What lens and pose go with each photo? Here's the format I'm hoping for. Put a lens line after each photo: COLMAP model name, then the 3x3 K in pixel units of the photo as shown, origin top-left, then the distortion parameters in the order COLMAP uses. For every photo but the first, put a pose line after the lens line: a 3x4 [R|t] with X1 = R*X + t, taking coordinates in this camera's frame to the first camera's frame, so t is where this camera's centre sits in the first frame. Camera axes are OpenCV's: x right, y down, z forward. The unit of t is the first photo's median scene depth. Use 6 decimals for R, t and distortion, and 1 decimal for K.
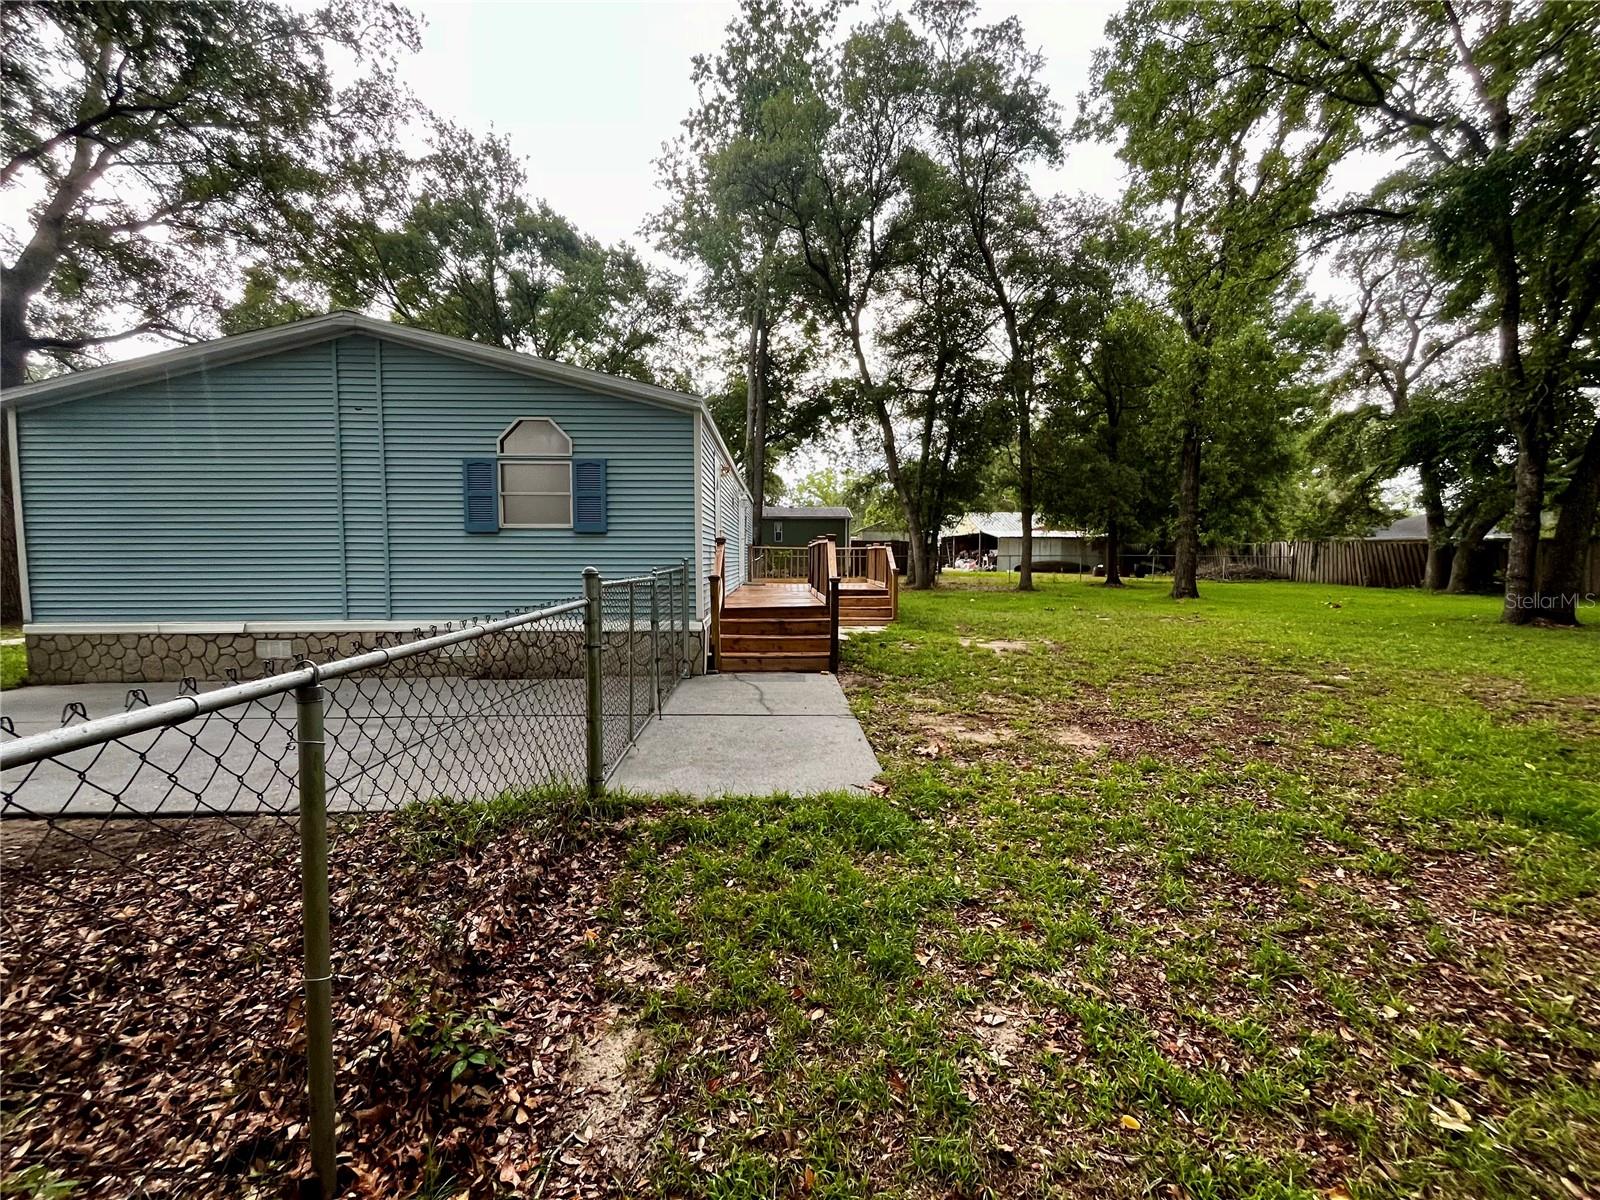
lens RADIAL K [[646.8, 0, 800.8], [0, 646.8, 595.7], [0, 0, 1]] dist [-0.001599, 0.000376]
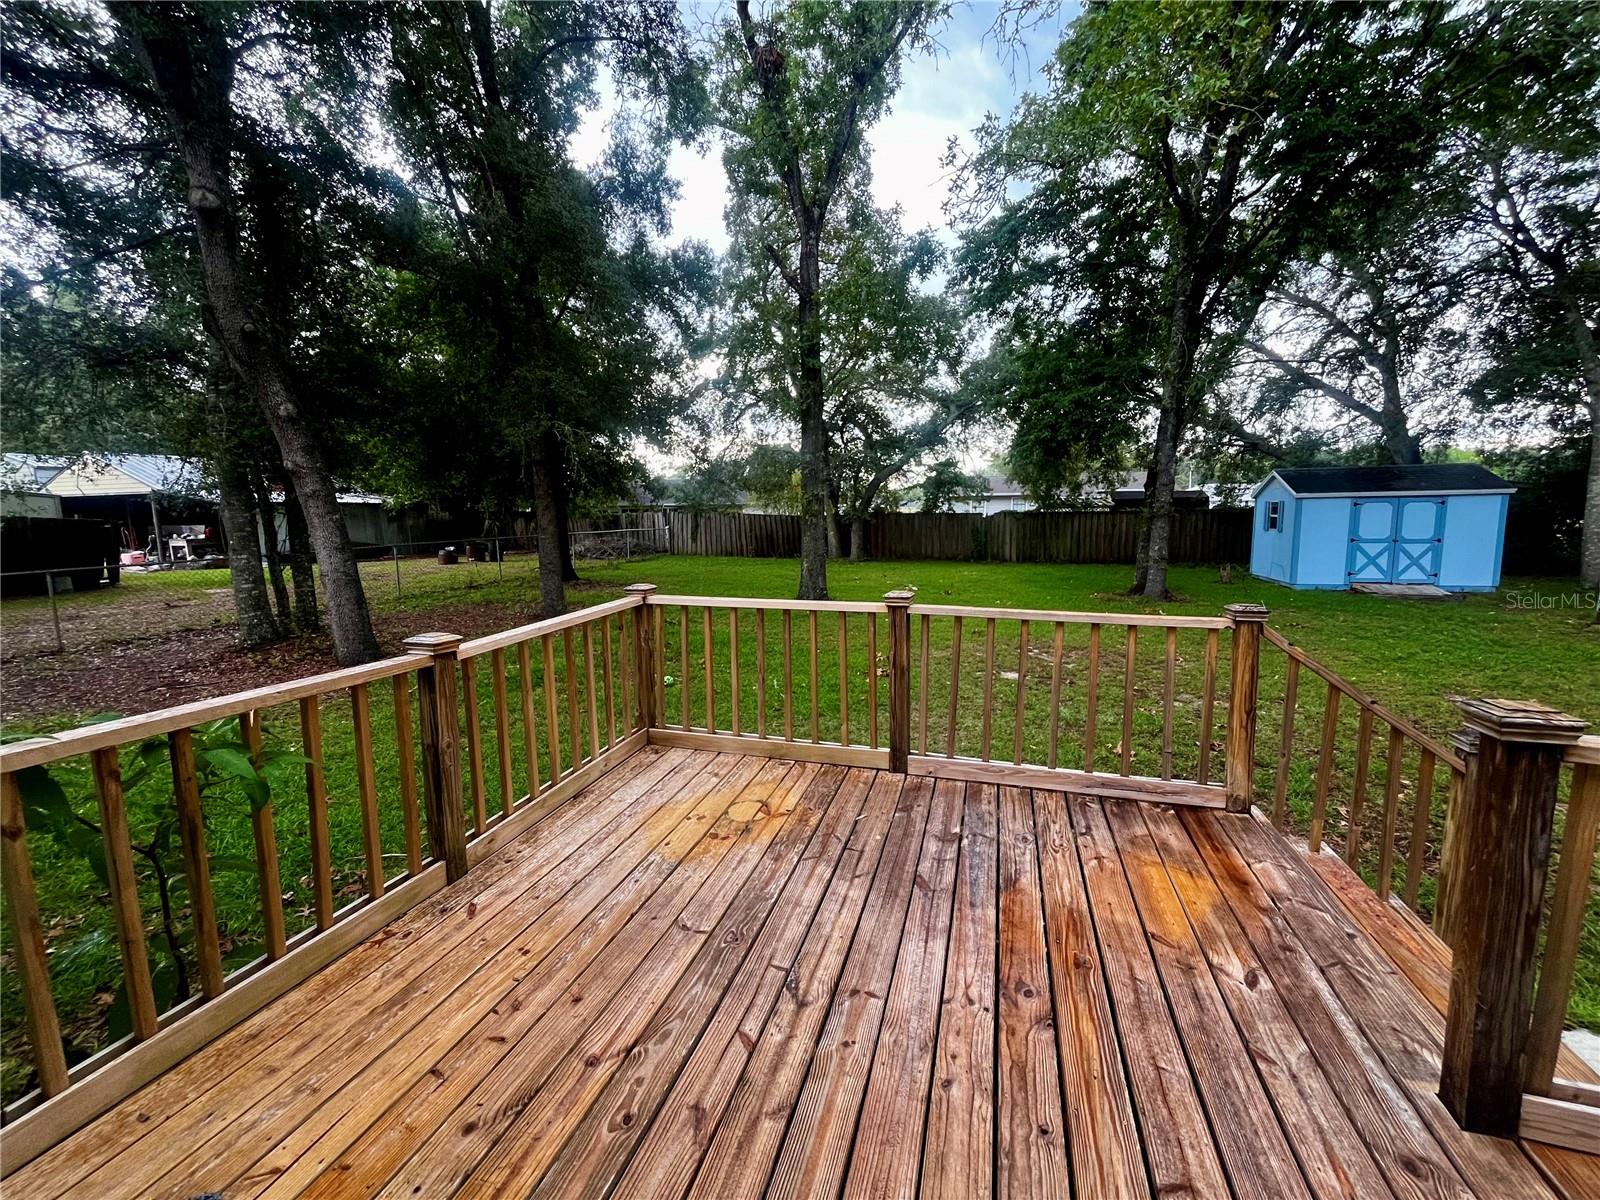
lens RADIAL K [[645.3, 0, 799.4], [0, 645.3, 596.0], [0, 0, 1]] dist [-0.001883, 0.000209]
pose [[0.339592, -0.131627, 0.931317, -0.110018], [0.071259, 0.990914, 0.114066, -0.113383], [-0.937870, 0.027629, 0.345886, 1.019492]]
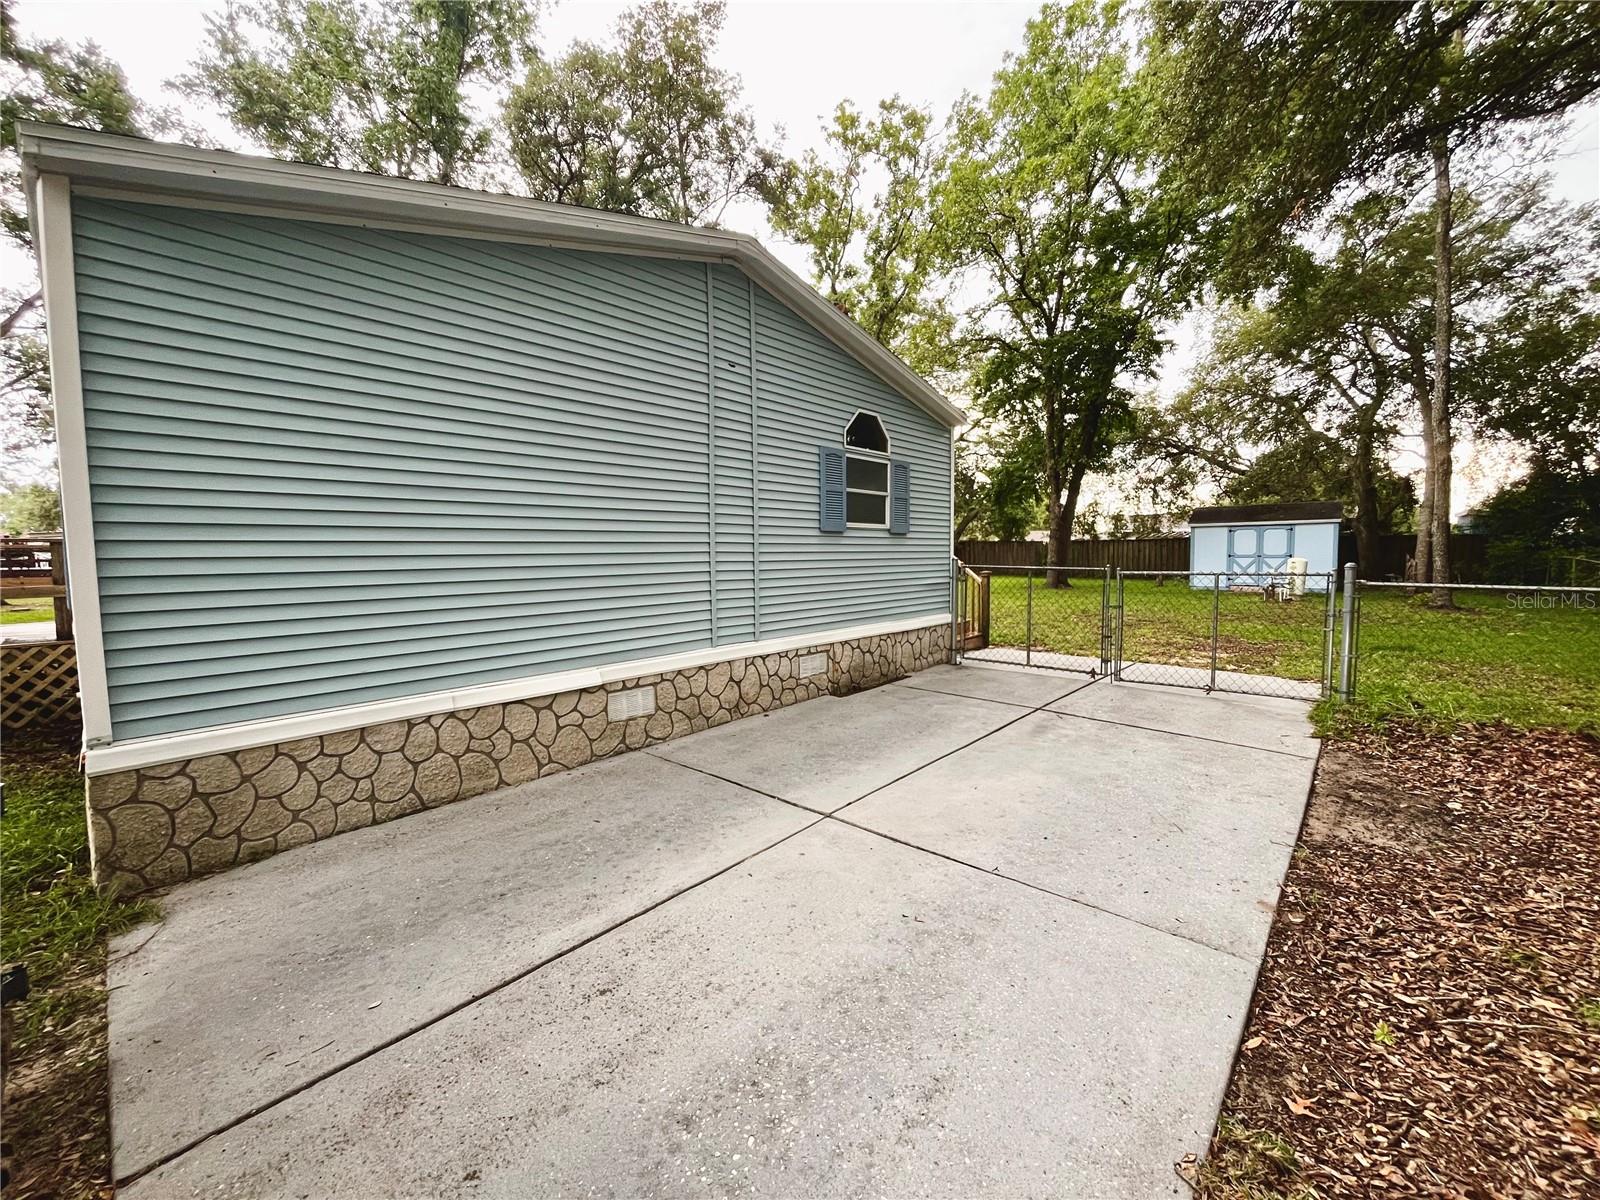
lens RADIAL K [[646.8, 0, 800.8], [0, 646.8, 595.7], [0, 0, 1]] dist [-0.001599, 0.000376]
pose [[0.685314, -0.055451, 0.726133, -0.614212], [0.051271, 0.998297, 0.027846, -0.019137], [-0.726440, 0.018146, 0.686990, 0.220105]]
